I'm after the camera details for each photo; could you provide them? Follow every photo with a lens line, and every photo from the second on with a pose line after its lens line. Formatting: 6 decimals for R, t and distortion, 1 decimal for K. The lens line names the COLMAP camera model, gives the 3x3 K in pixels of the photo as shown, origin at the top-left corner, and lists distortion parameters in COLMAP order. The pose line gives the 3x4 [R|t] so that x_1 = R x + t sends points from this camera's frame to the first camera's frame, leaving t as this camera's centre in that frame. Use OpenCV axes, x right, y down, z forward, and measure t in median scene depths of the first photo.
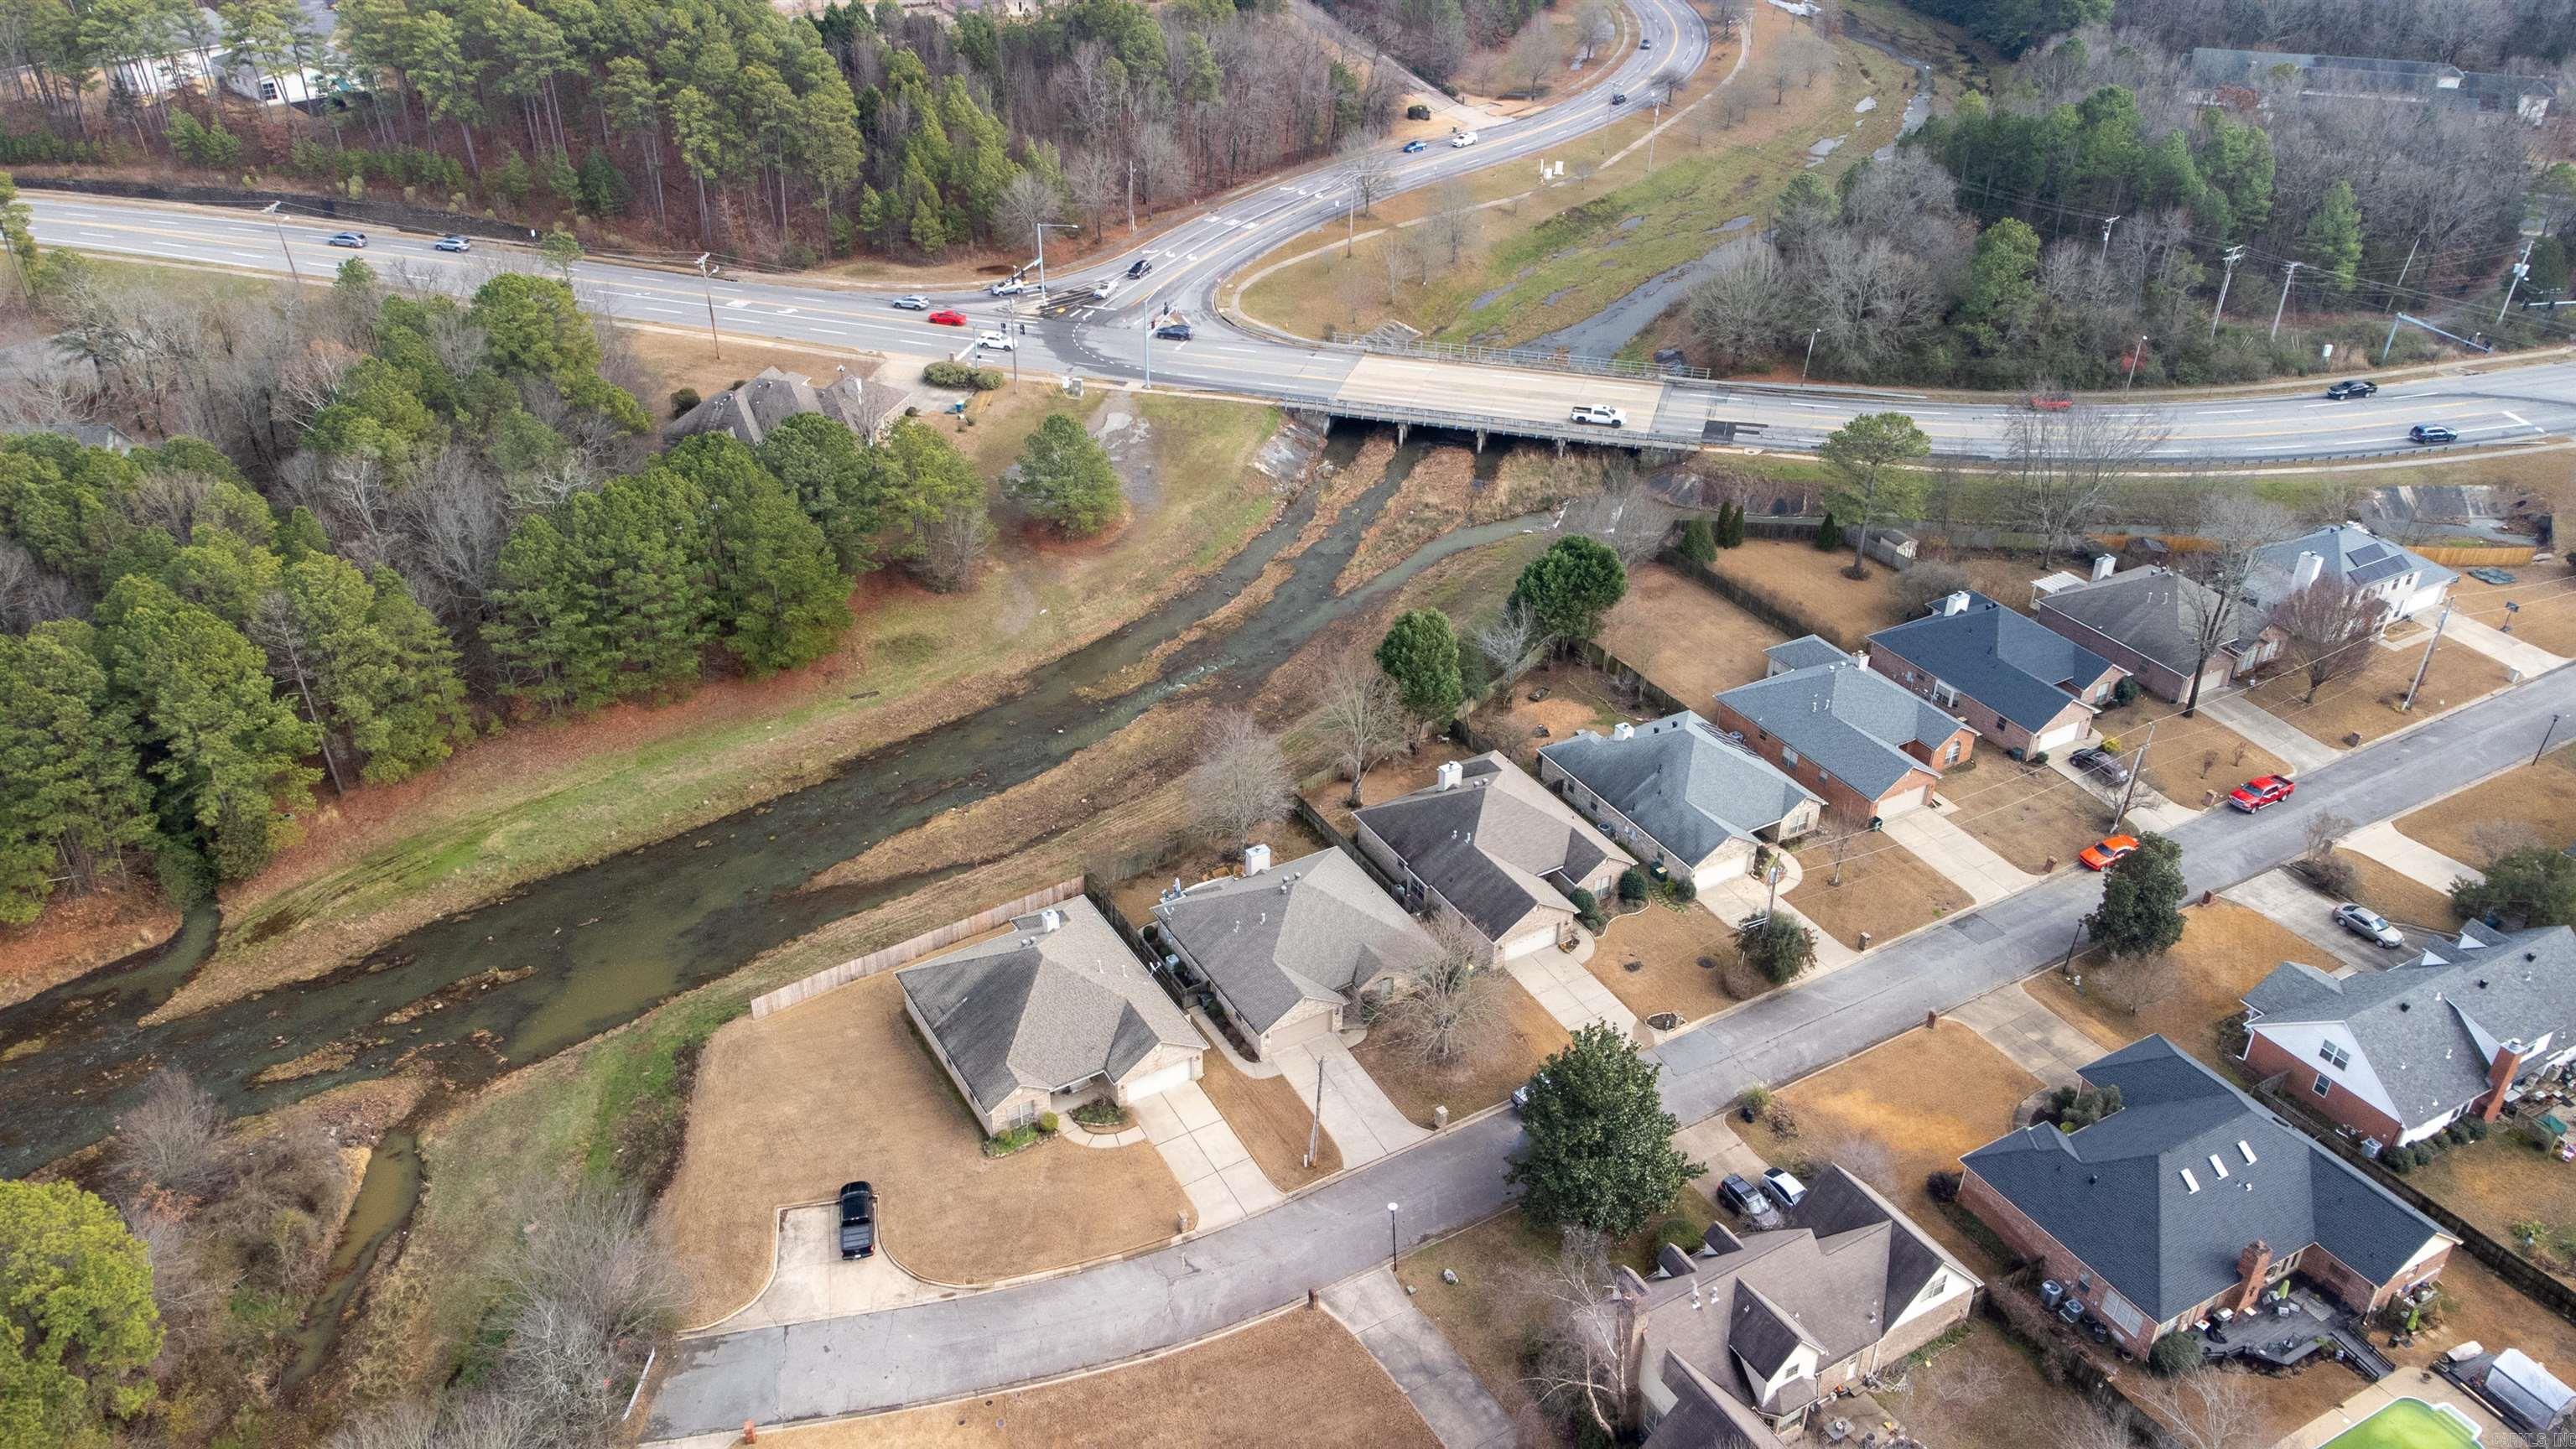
lens RADIAL K [[1875.0, 0, 1288.0], [0, 1875.0, 724.5], [0, 0, 1]] dist [0.050012, 0.000664]
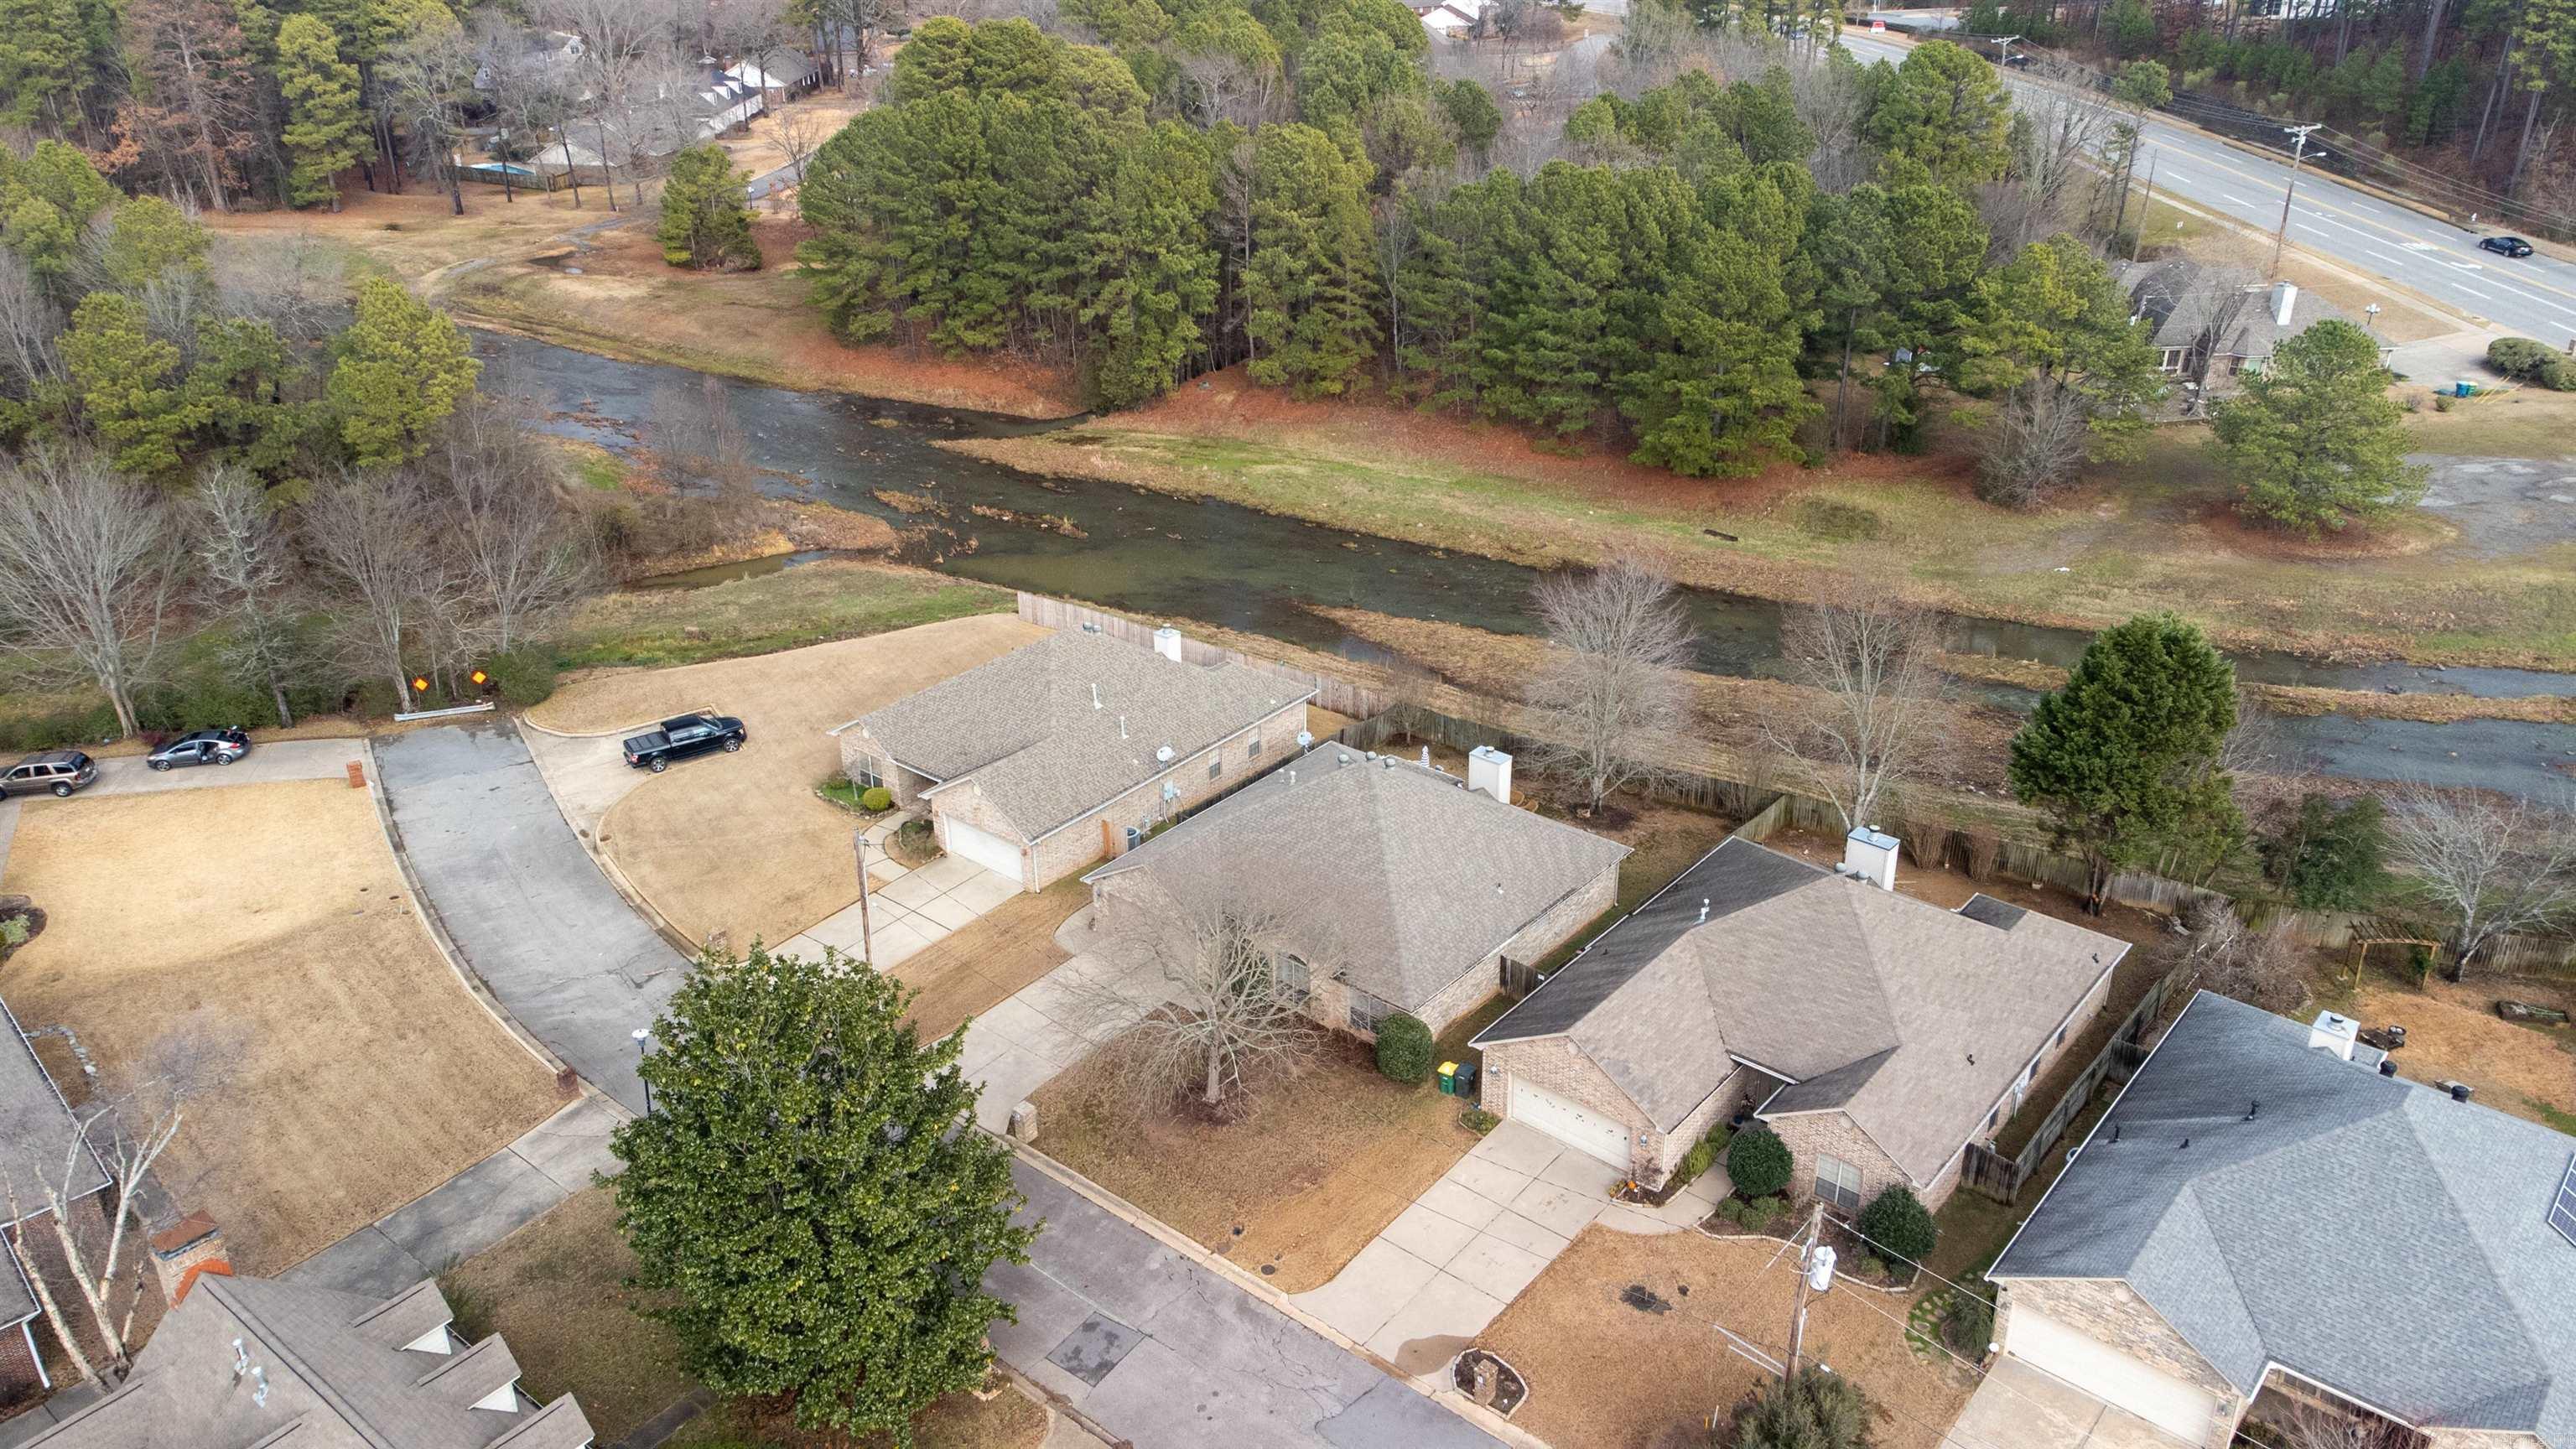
lens RADIAL K [[1935.5, 0, 1288.0], [0, 1935.5, 724.5], [0, 0, 1]] dist [0.053666, 0.003136]
pose [[0.342770, 0.399349, -0.850311, 0.446889], [-0.483226, 0.851167, 0.204957, -0.031341], [0.805606, 0.340639, 0.484731, 0.629191]]
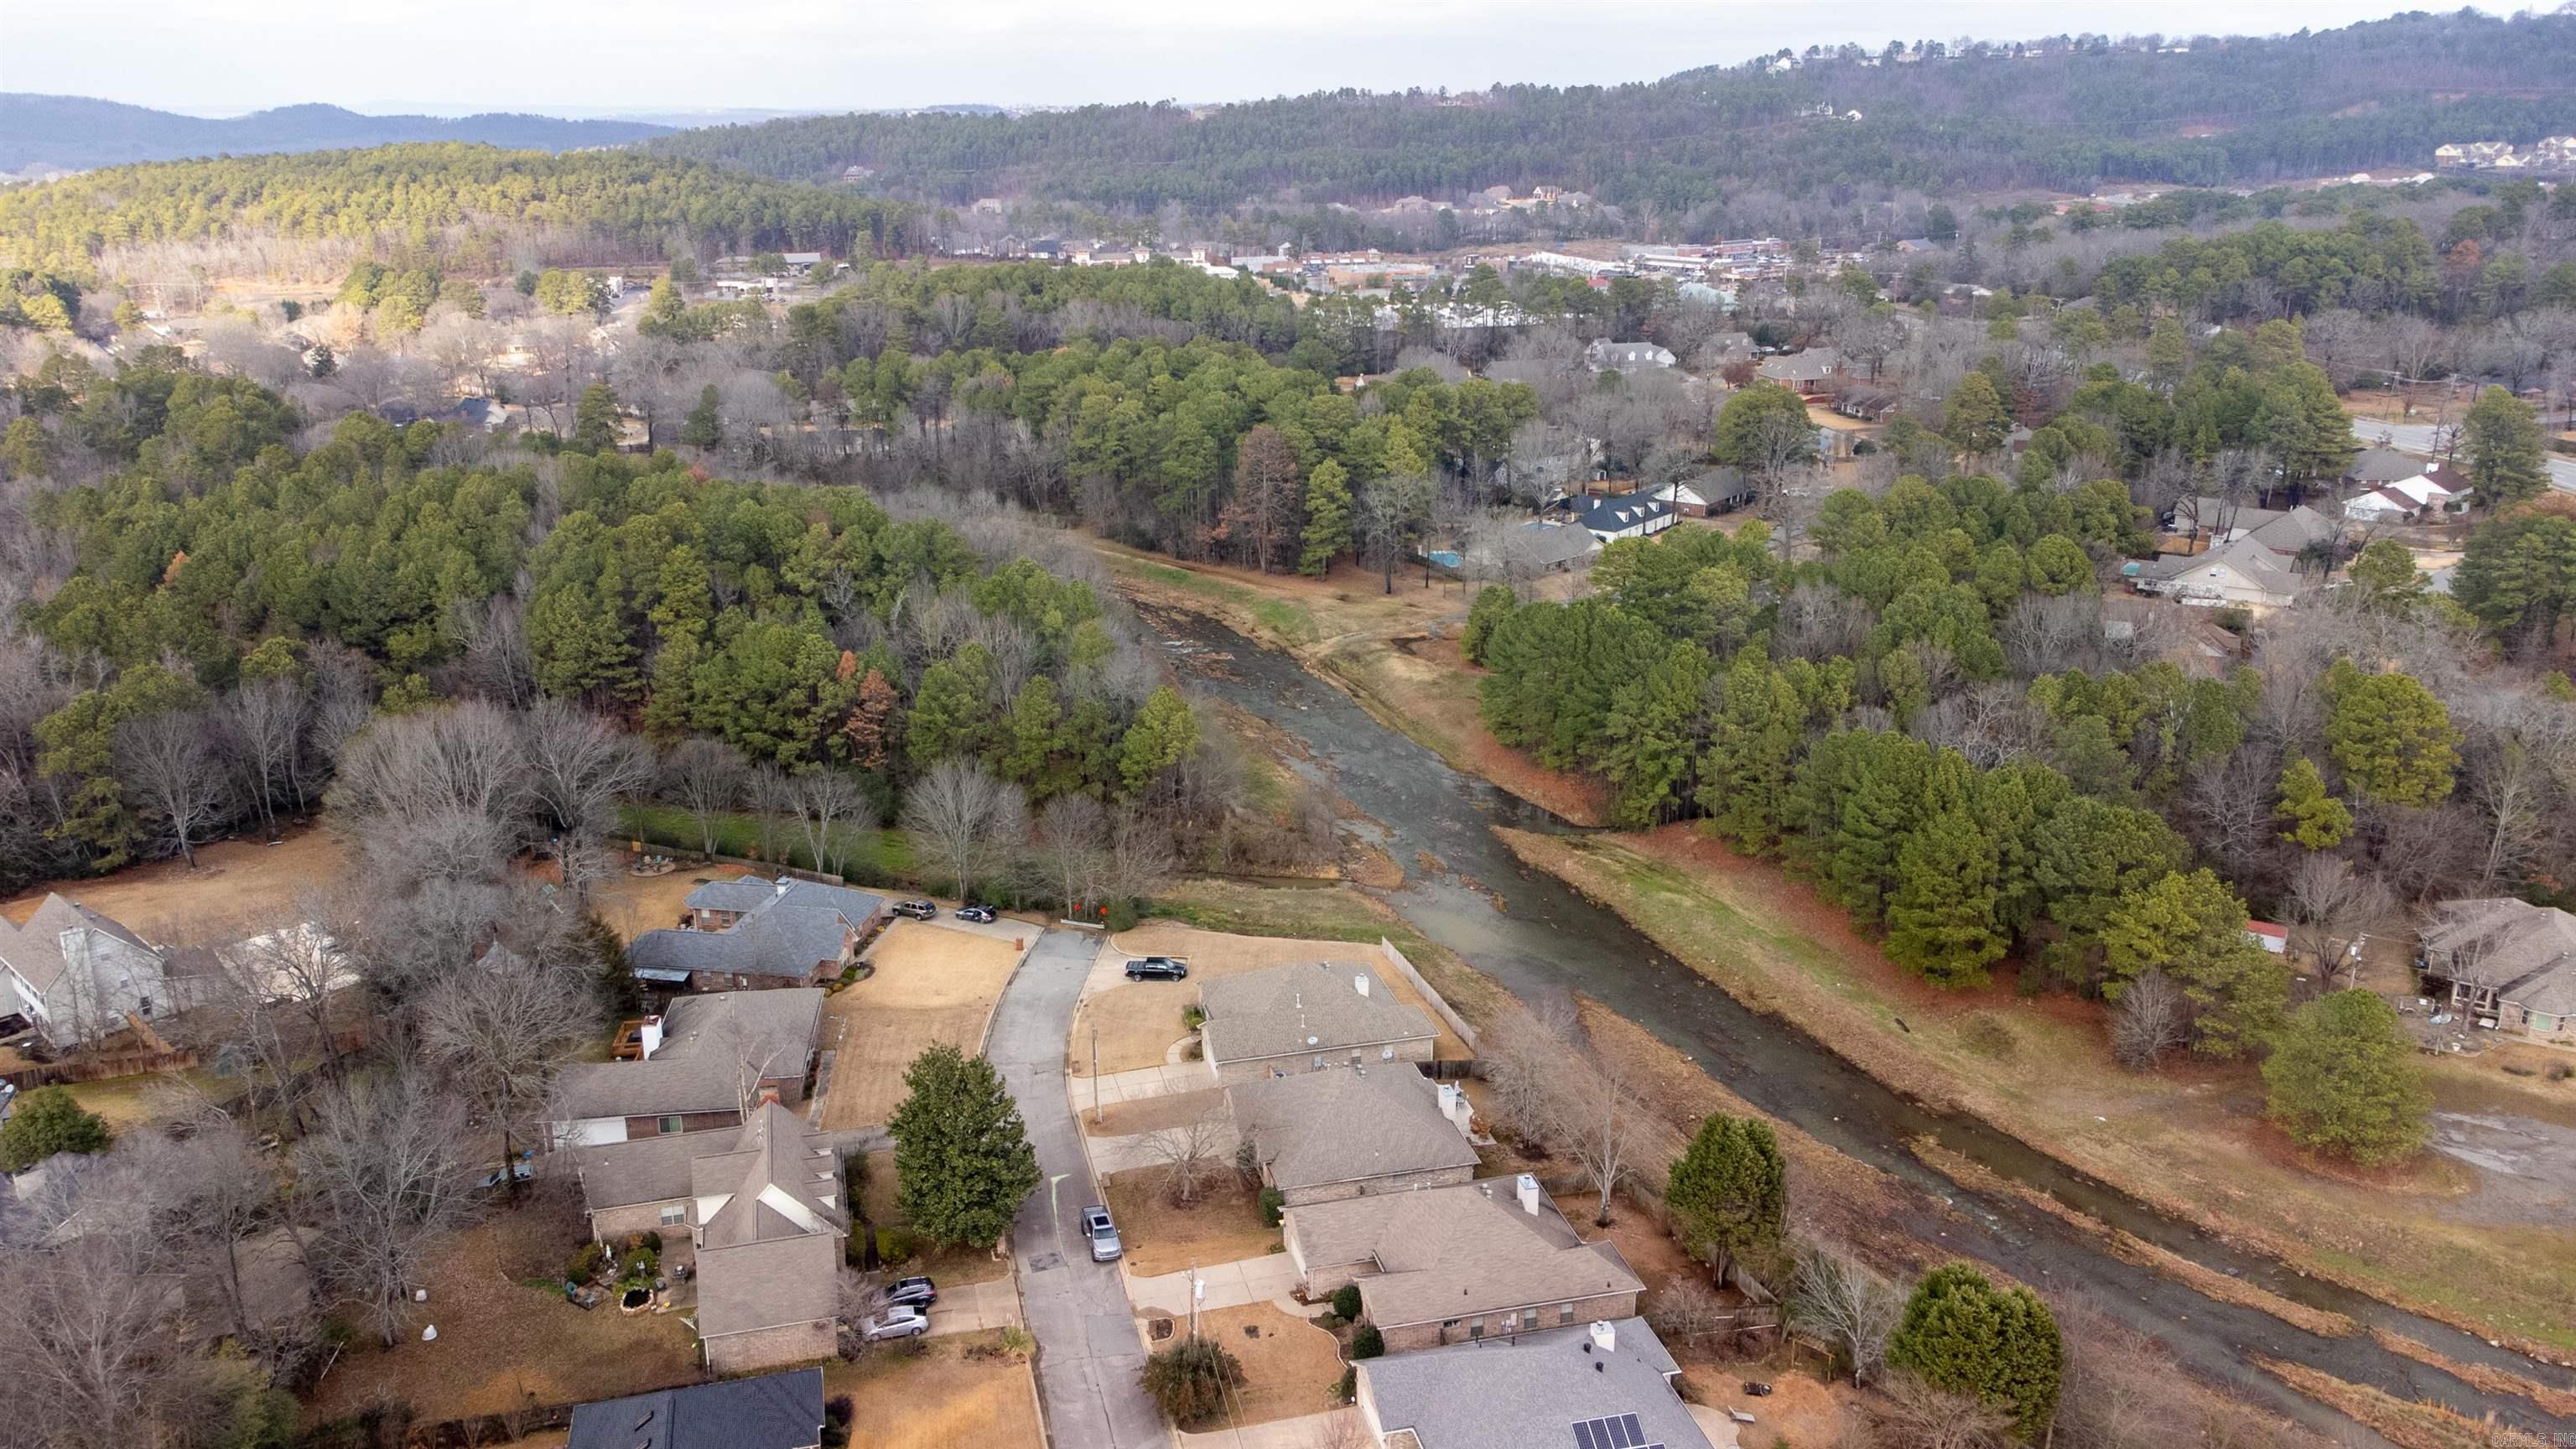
lens RADIAL K [[1969.0, 0, 1288.0], [0, 1969.0, 724.5], [0, 0, 1]] dist [0.050546, -0.000693]
pose [[-0.268284, 0.287411, -0.919467, 0.909100], [-0.508431, 0.768453, 0.388558, -0.445729], [0.818243, 0.571729, -0.060035, 0.841275]]
